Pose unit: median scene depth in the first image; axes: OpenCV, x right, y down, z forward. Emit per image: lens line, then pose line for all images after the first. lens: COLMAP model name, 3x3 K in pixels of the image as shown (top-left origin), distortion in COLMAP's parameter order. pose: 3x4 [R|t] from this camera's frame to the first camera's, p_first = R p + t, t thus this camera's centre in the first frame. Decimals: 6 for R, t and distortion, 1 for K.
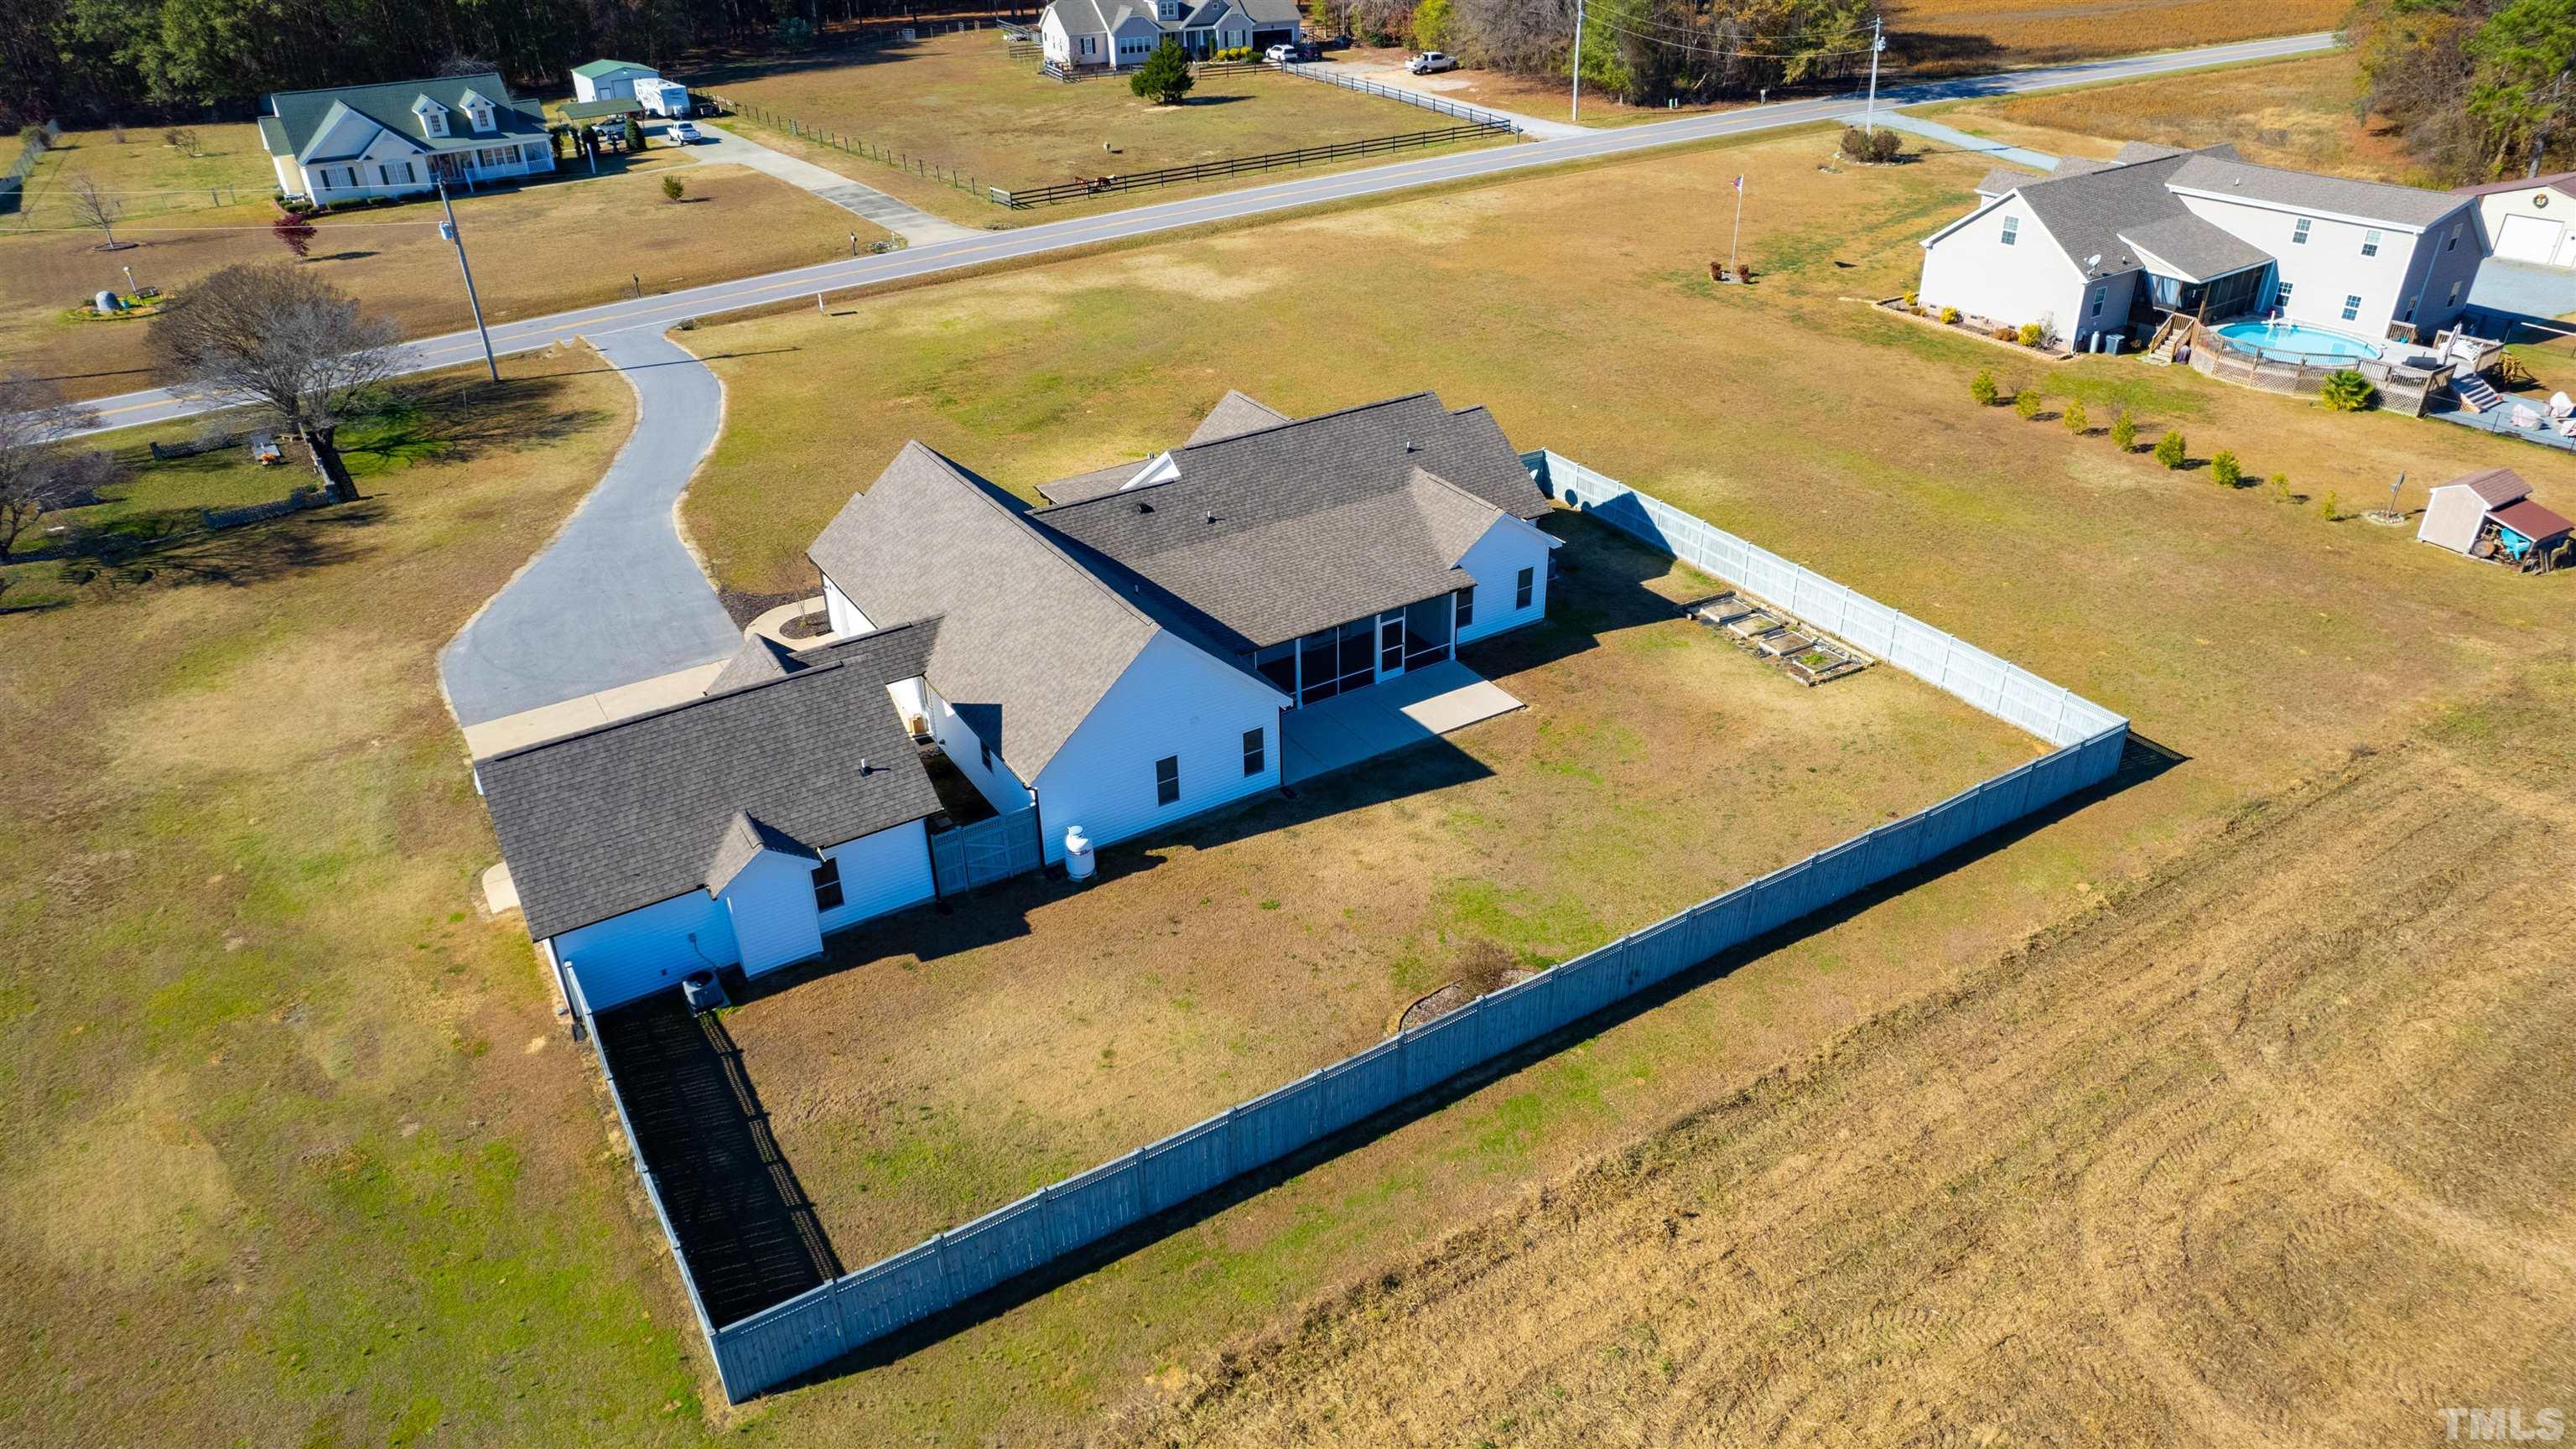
lens RADIAL K [[1648.9, 0, 1294.0], [0, 1648.9, 734.9], [0, 0, 1]] dist [-0.077913, 0.070911]
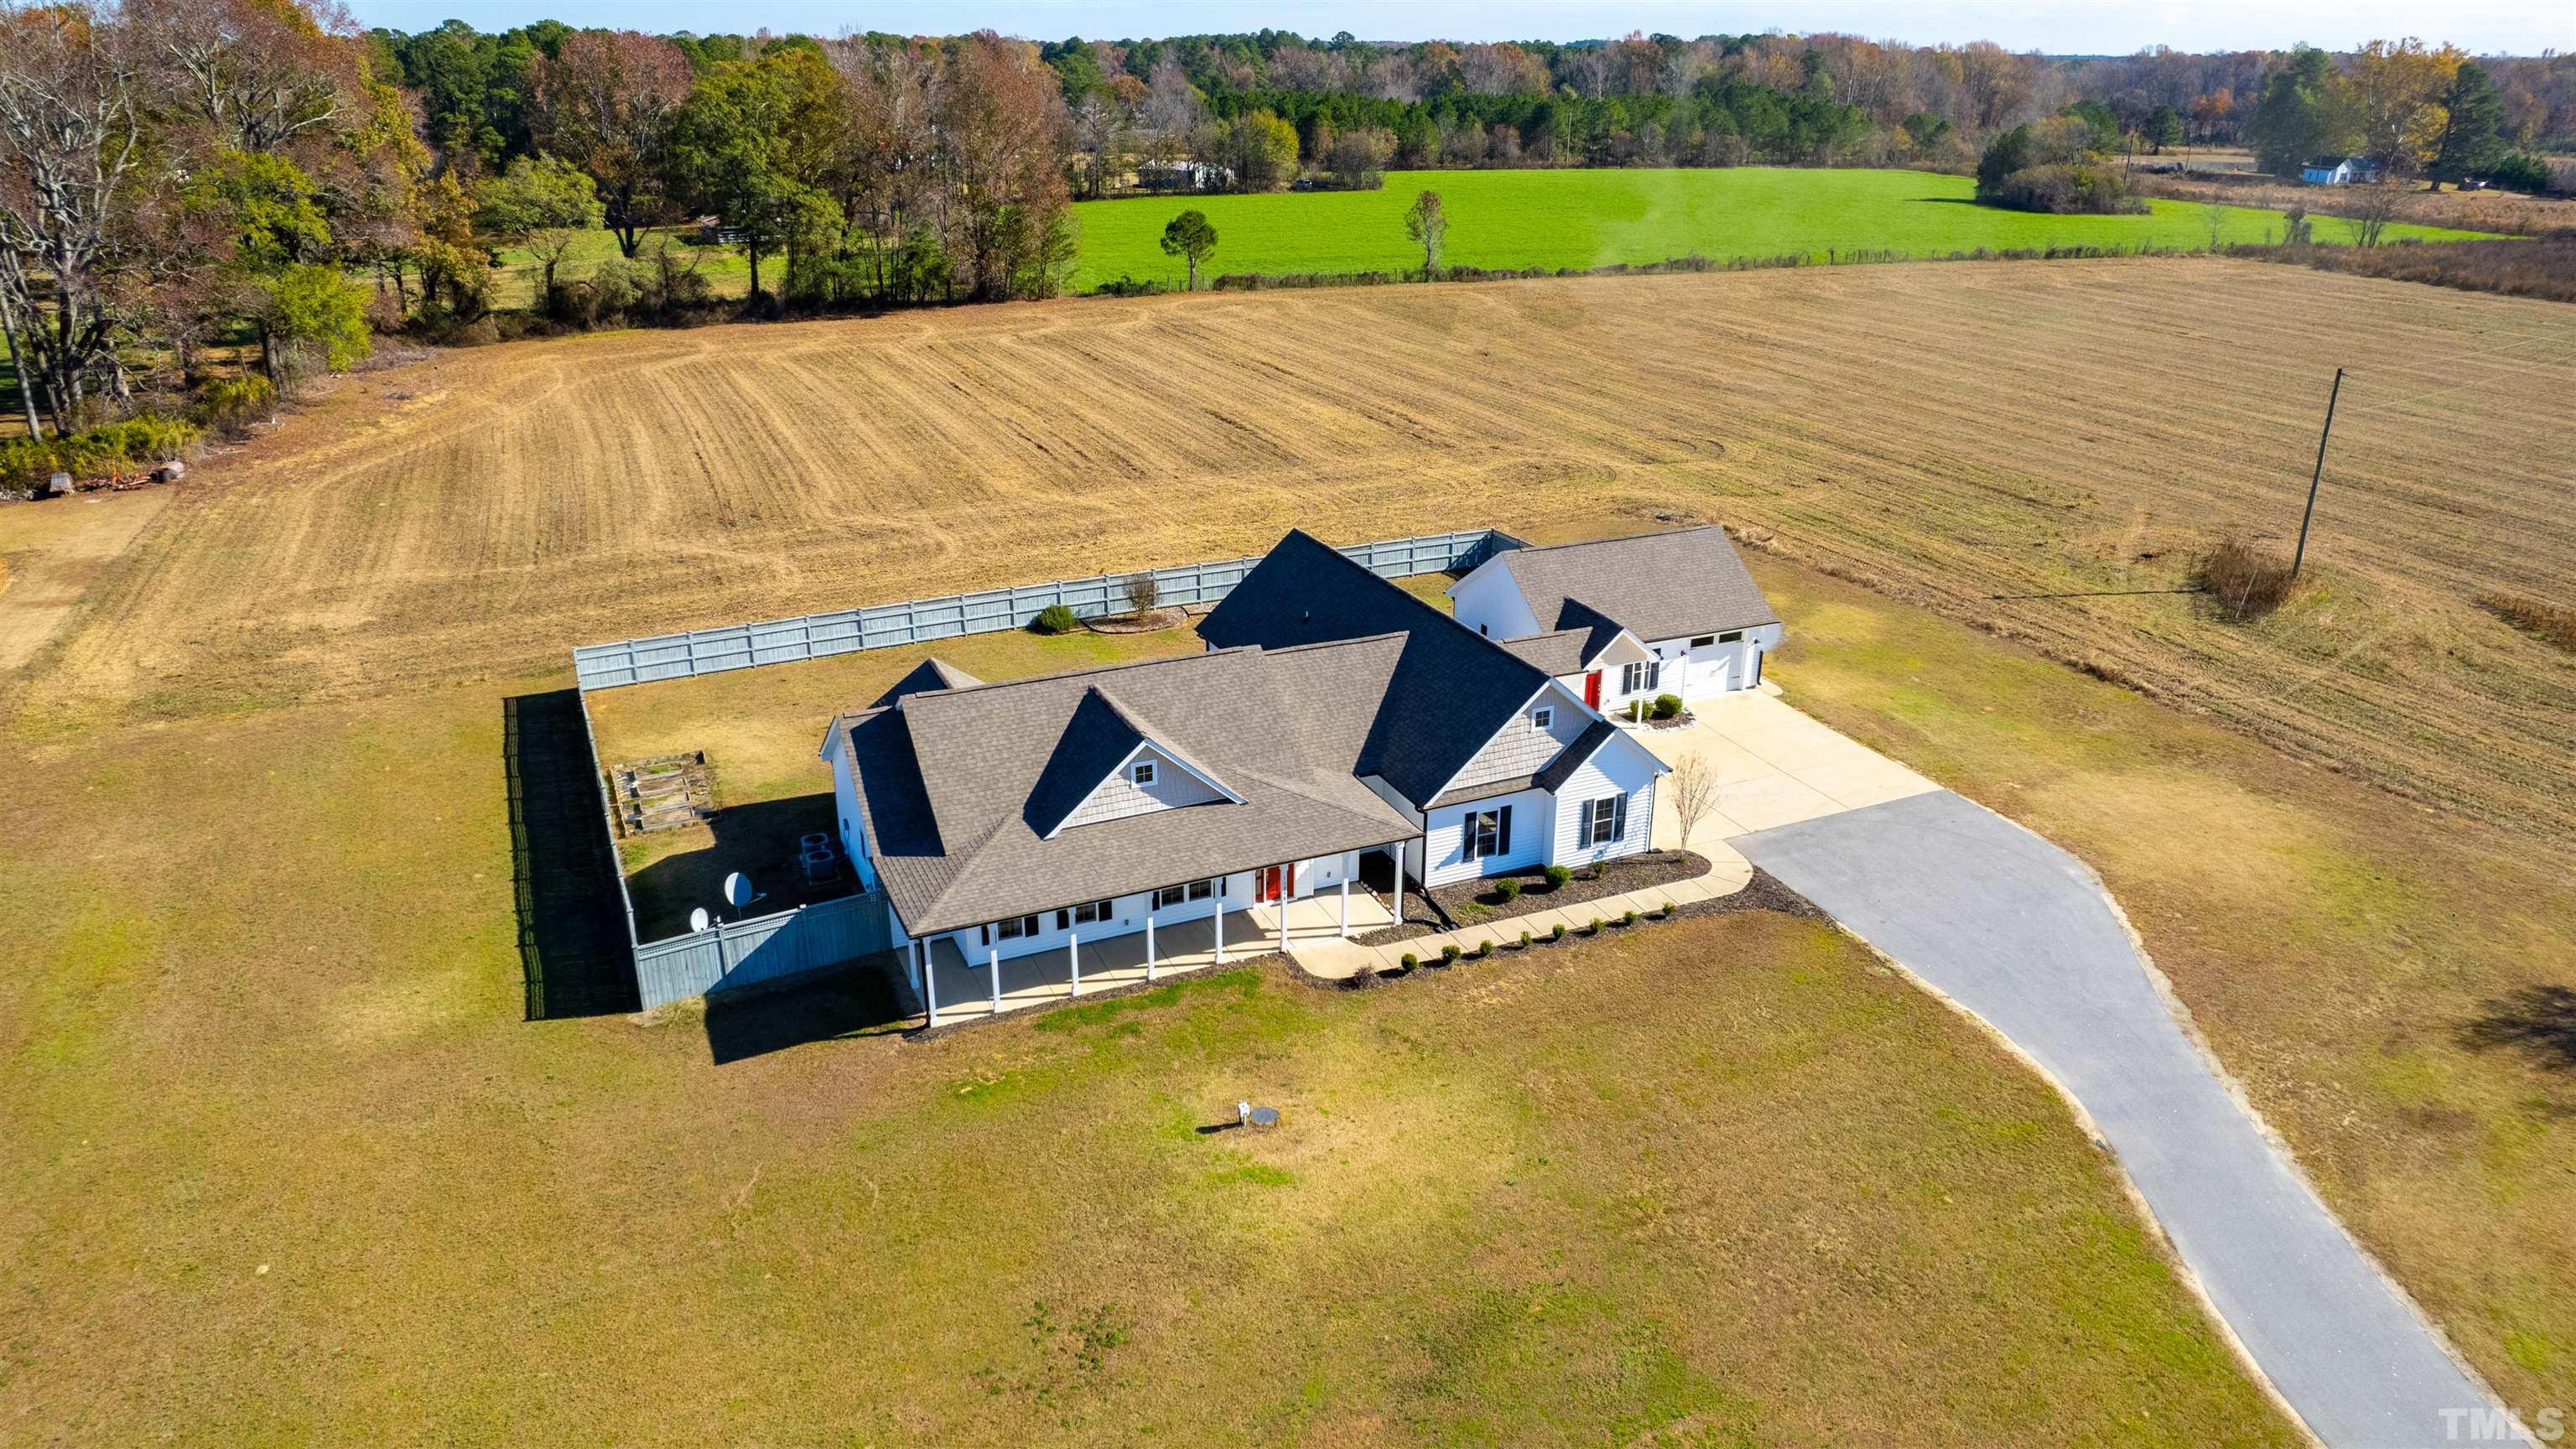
lens RADIAL K [[1711.5, 0, 1288.0], [0, 1711.5, 724.5], [0, 0, 1]] dist [-0.083027, 0.079338]
pose [[-0.989784, -0.041554, 0.136388, -0.229880], [0.081388, 0.620754, 0.779770, -0.904835], [-0.117066, 0.782904, -0.611030, 1.650684]]
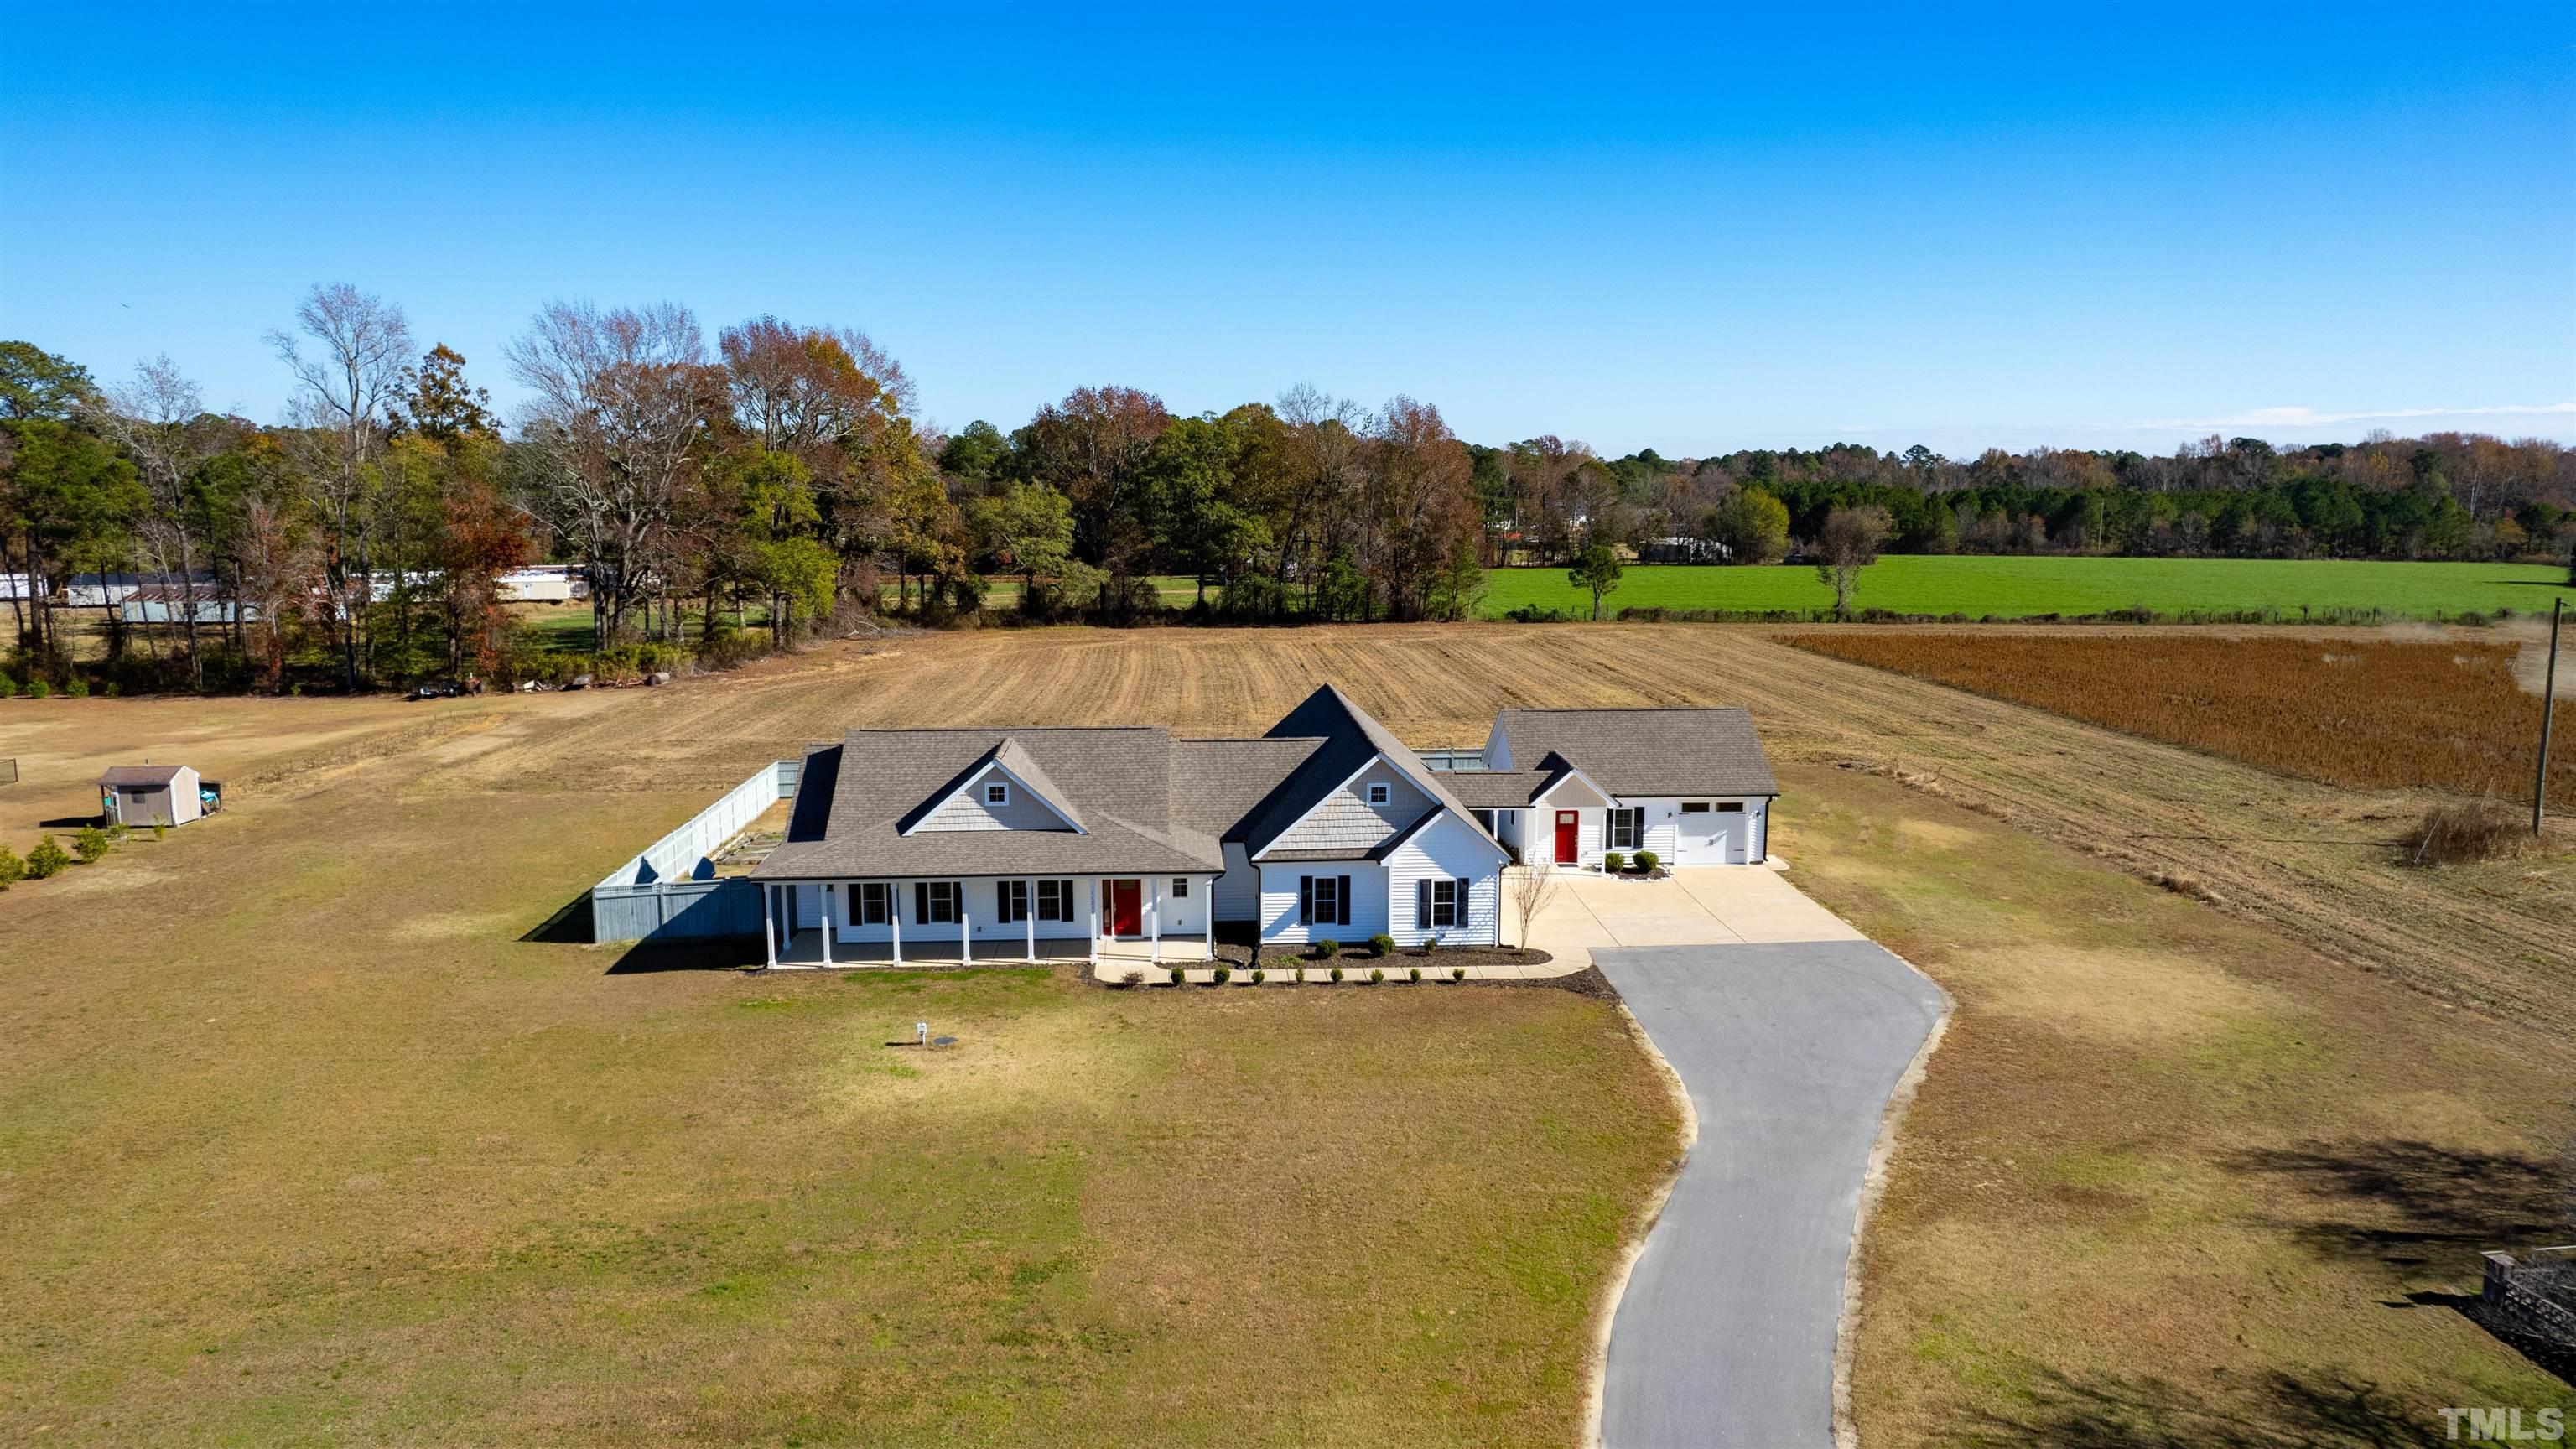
lens RADIAL K [[1684.1, 0, 1291.4], [0, 1684.1, 736.5], [0, 0, 1]] dist [-0.079347, 0.071758]
pose [[-0.879018, -0.057932, 0.473257, -0.663501], [0.249729, 0.789606, 0.560498, -0.760653], [-0.406157, 0.610874, -0.679610, 1.733973]]
